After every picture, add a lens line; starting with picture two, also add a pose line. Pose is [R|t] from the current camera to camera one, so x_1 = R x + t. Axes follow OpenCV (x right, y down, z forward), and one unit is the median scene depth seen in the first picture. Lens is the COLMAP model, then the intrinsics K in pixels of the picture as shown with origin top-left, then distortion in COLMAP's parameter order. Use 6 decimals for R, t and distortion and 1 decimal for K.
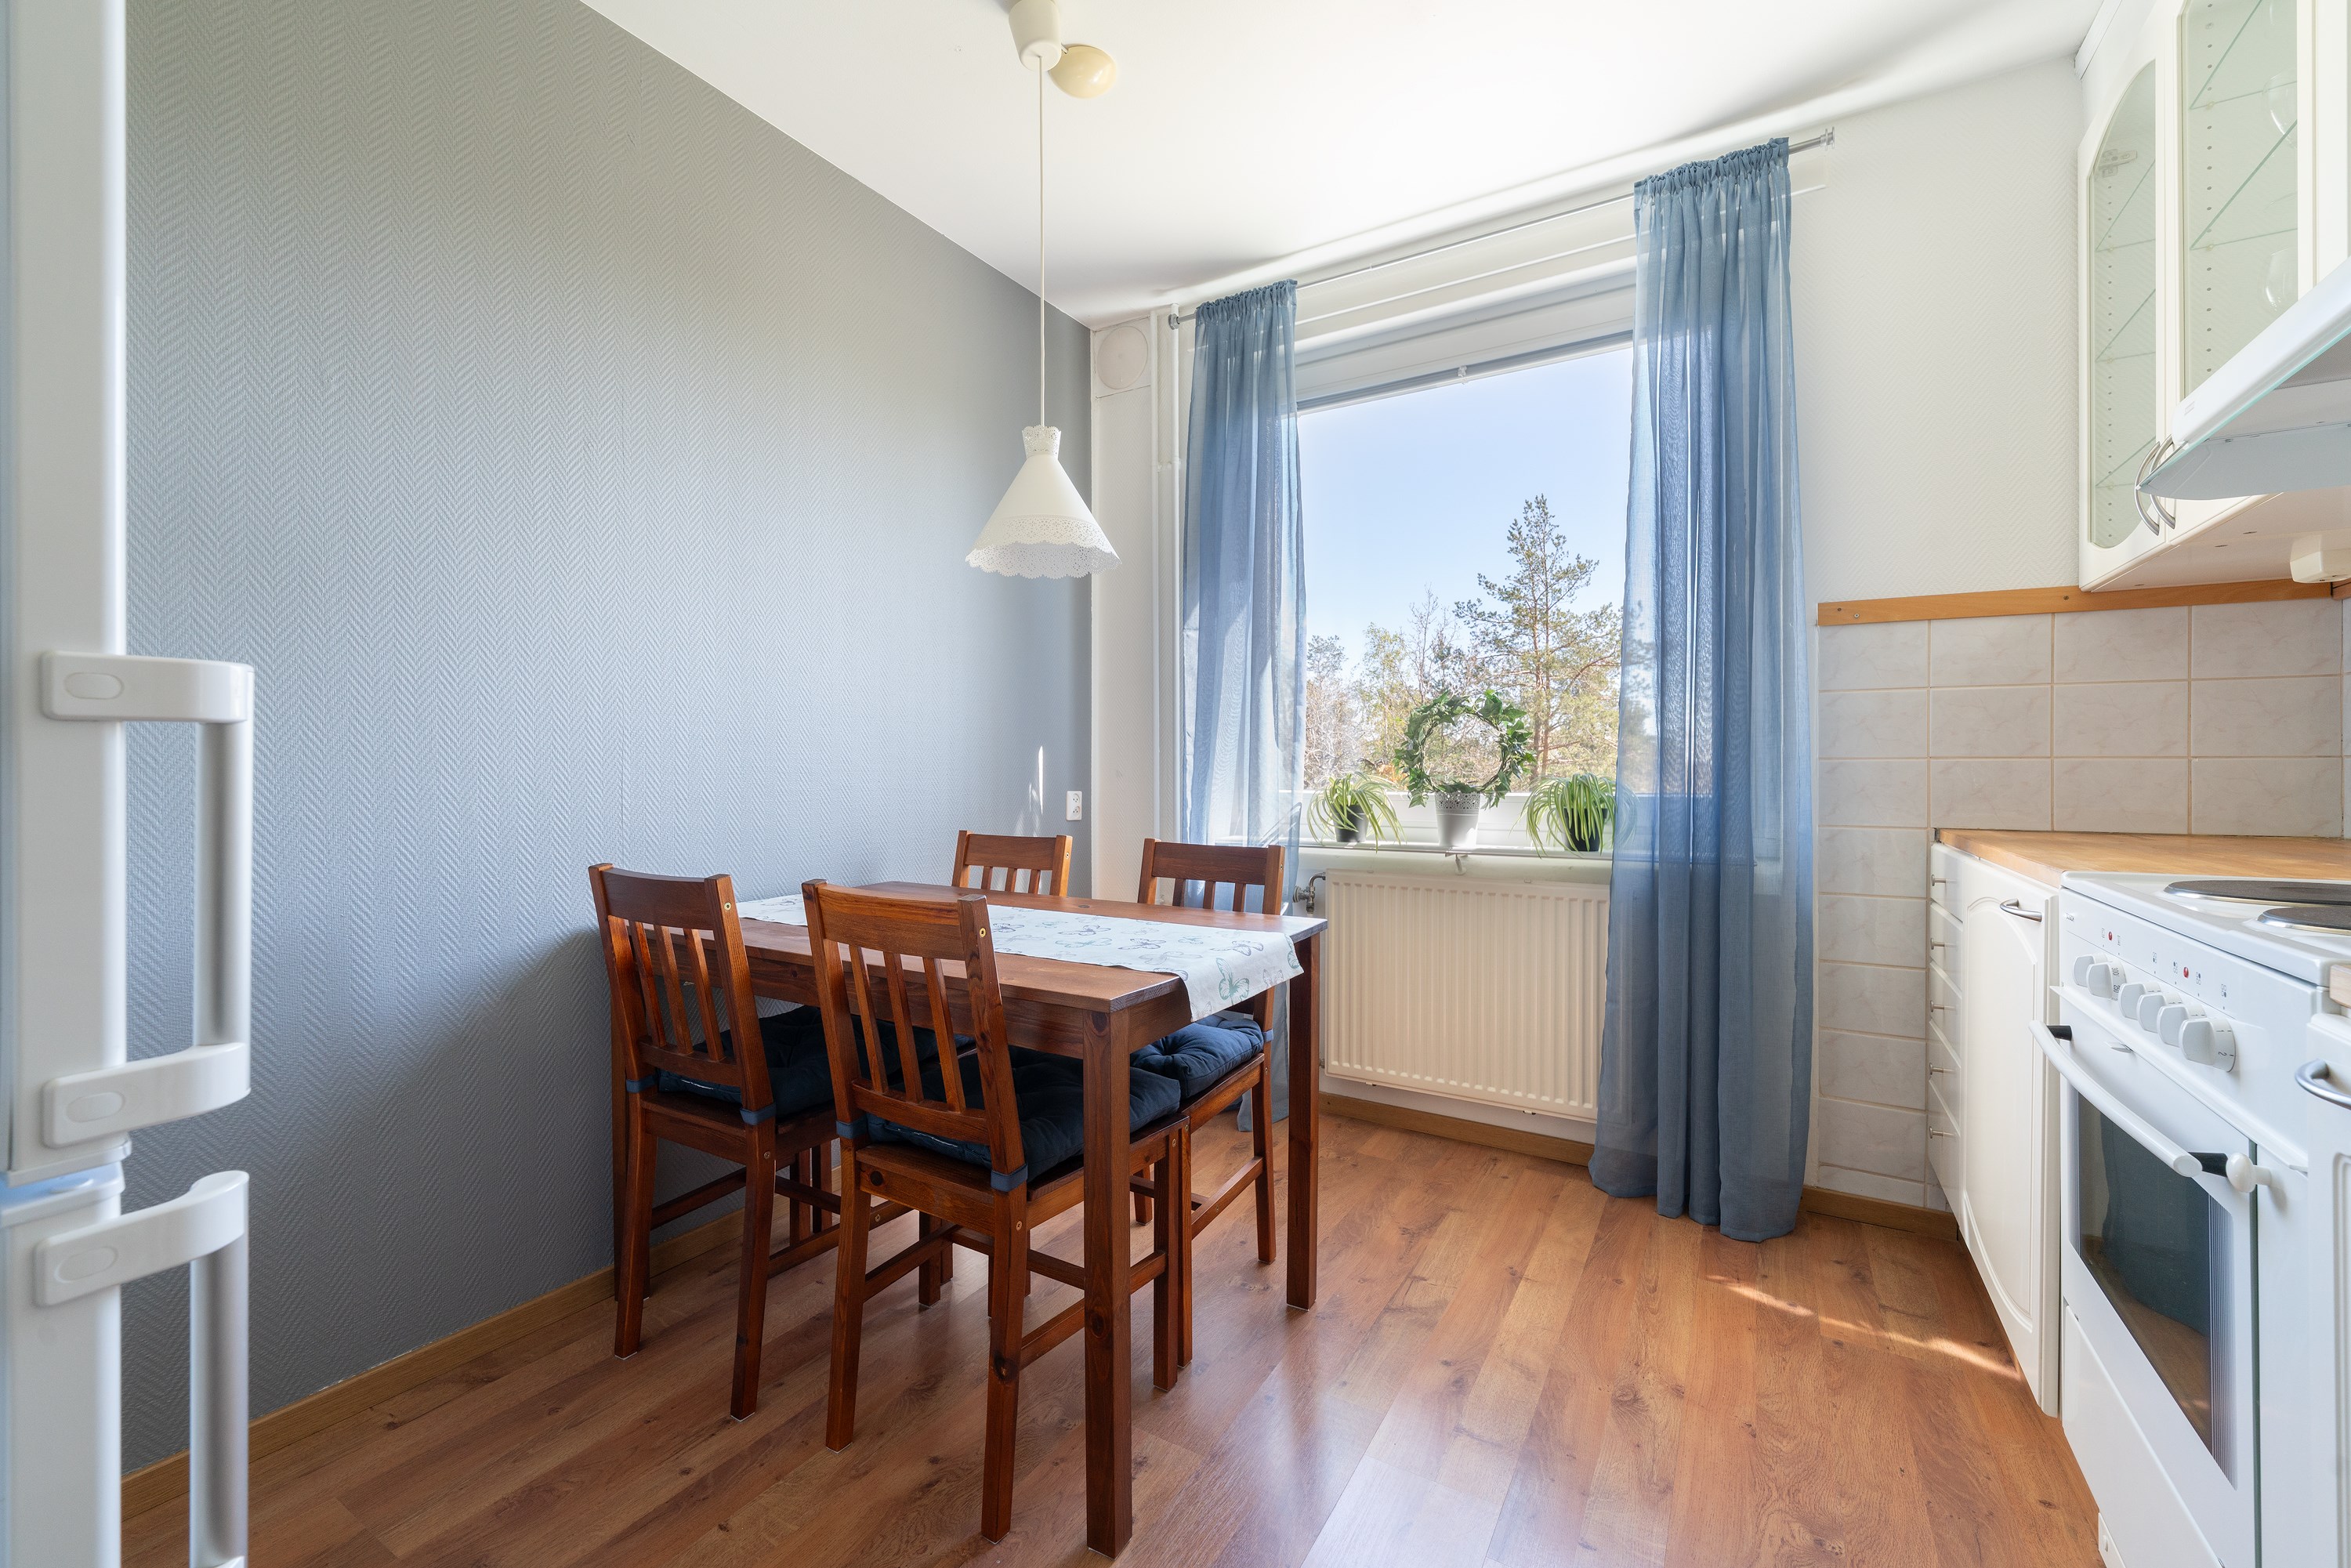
lens RADIAL K [[963.7, 0, 1170.6], [0, 963.7, 774.2], [0, 0, 1]] dist [-0.013622, -0.000028]
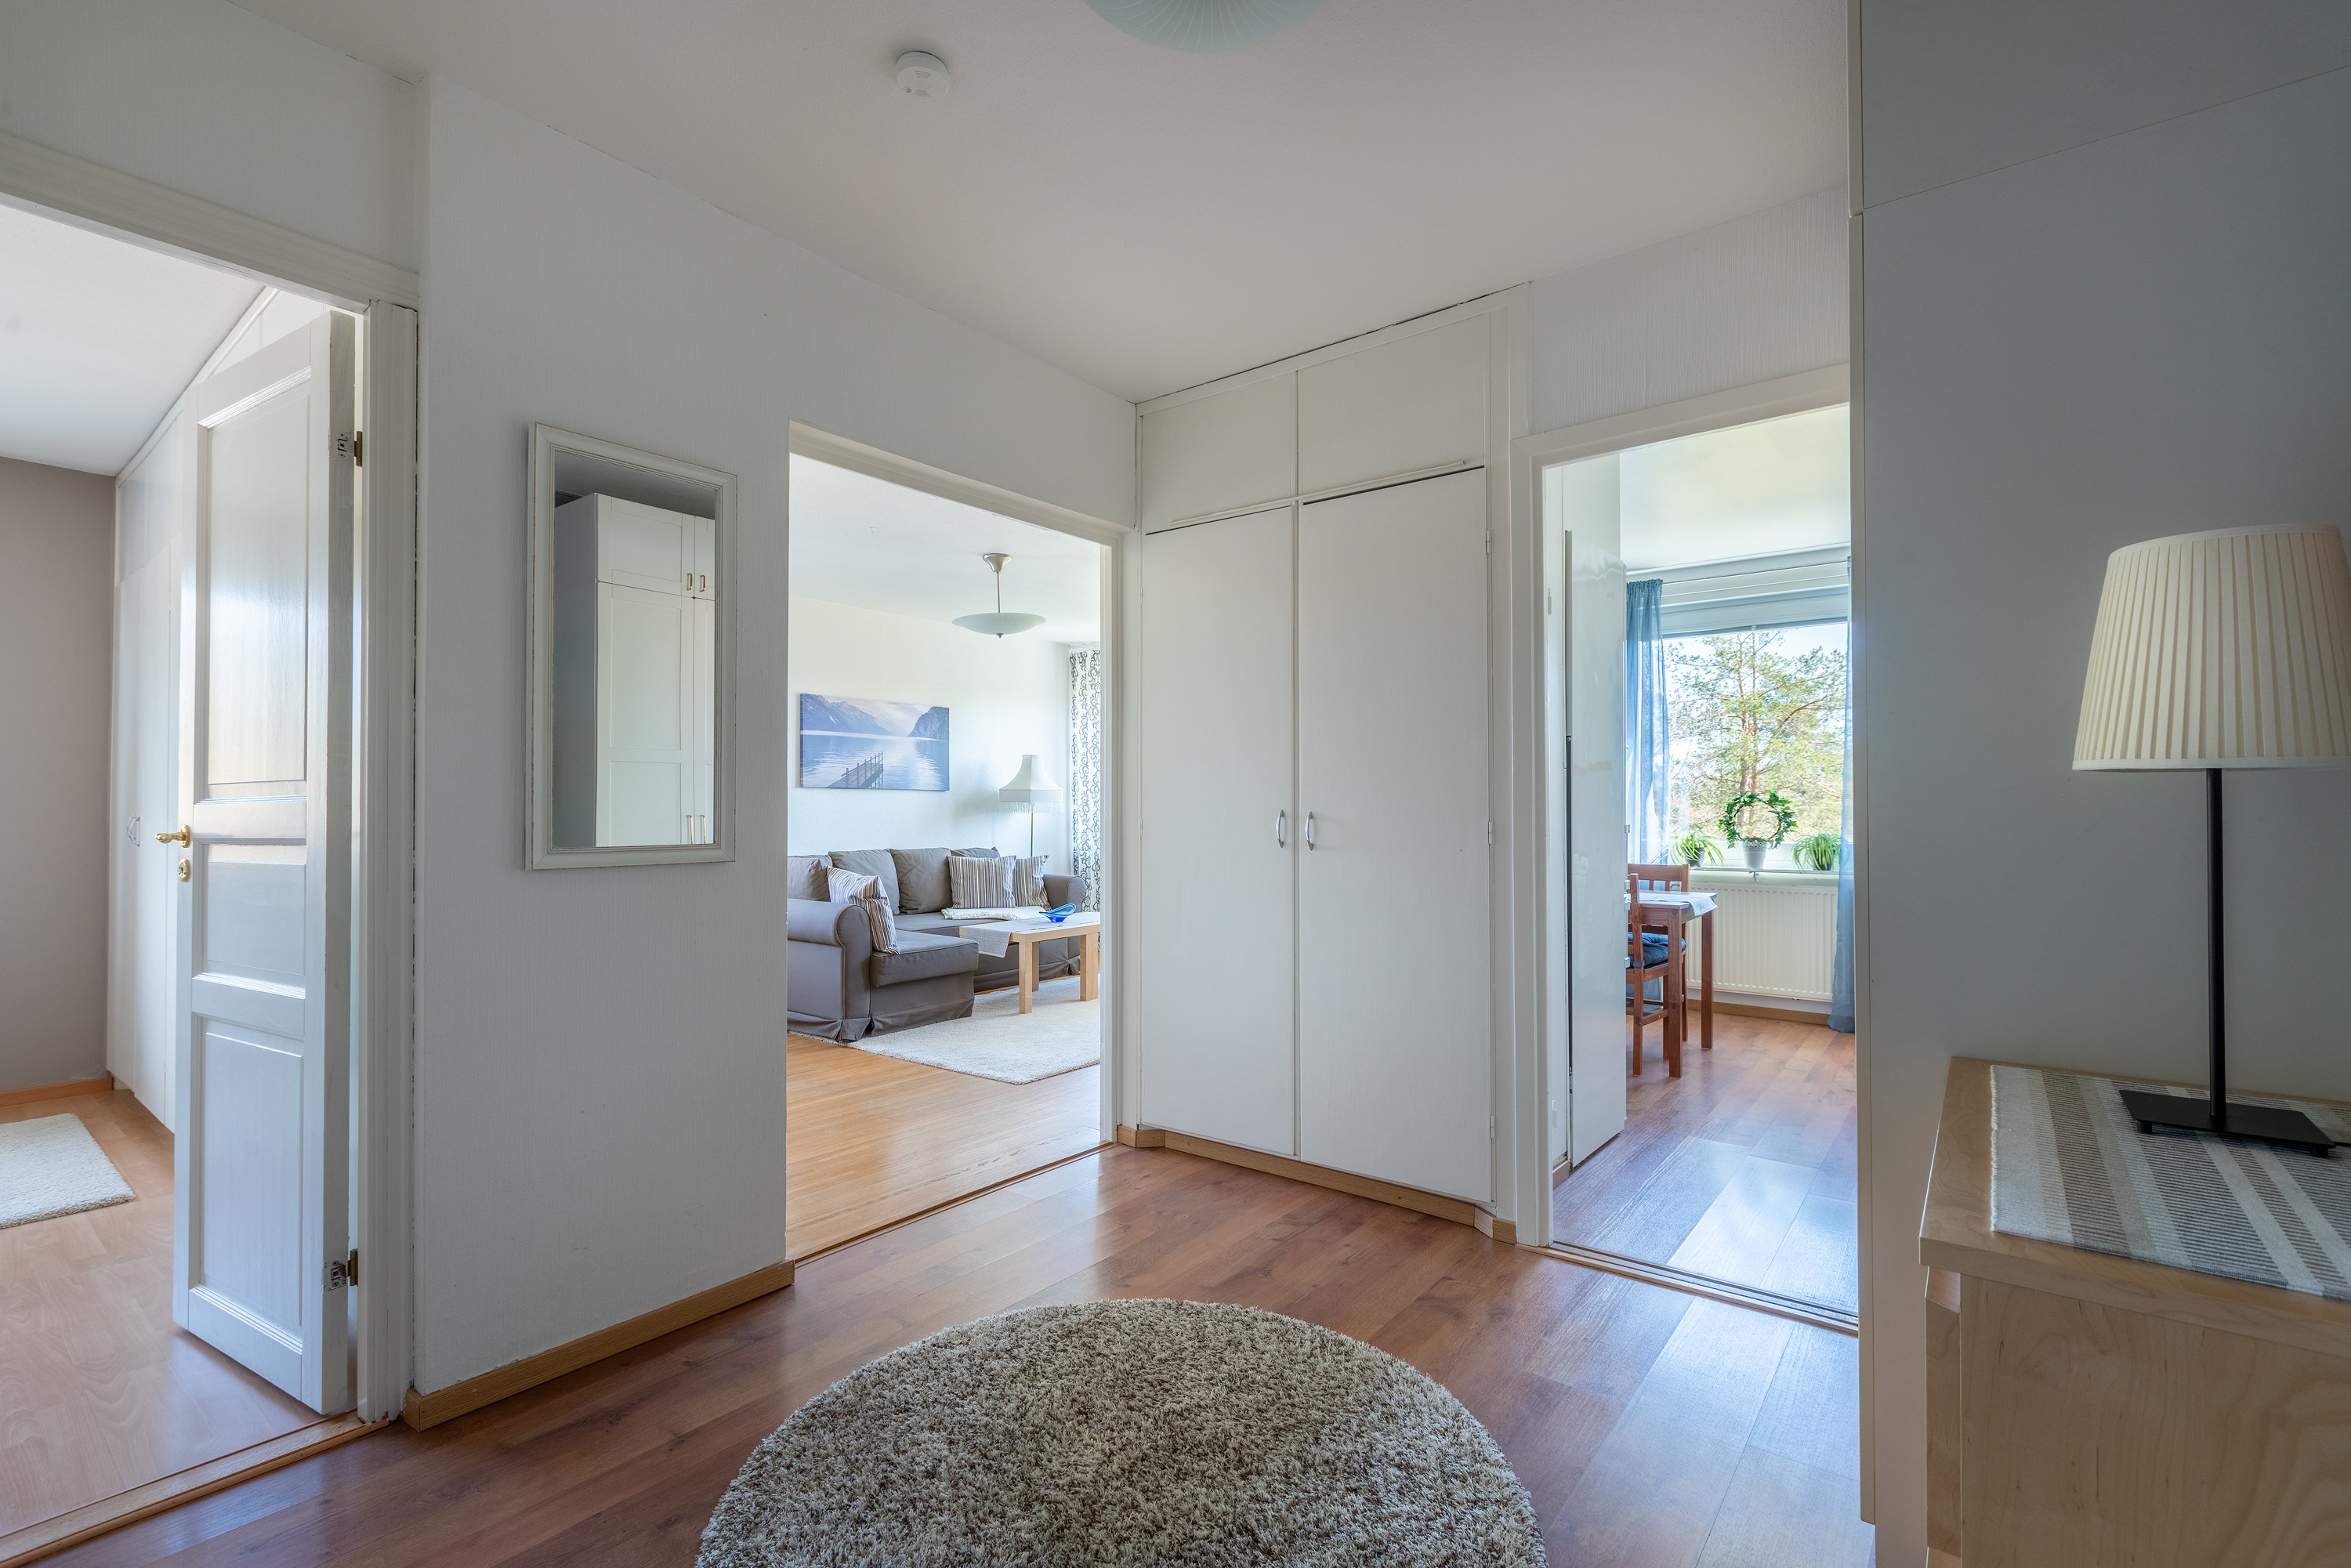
lens RADIAL K [[1053.2, 0, 1185.5], [0, 1053.2, 789.8], [0, 0, 1]] dist [-0.000173, 0.000007]
pose [[0.993636, 0.000495, -0.112636, -0.617248], [-0.003104, 0.999731, -0.022988, -0.033610], [0.112595, 0.023192, 0.993370, -1.281424]]
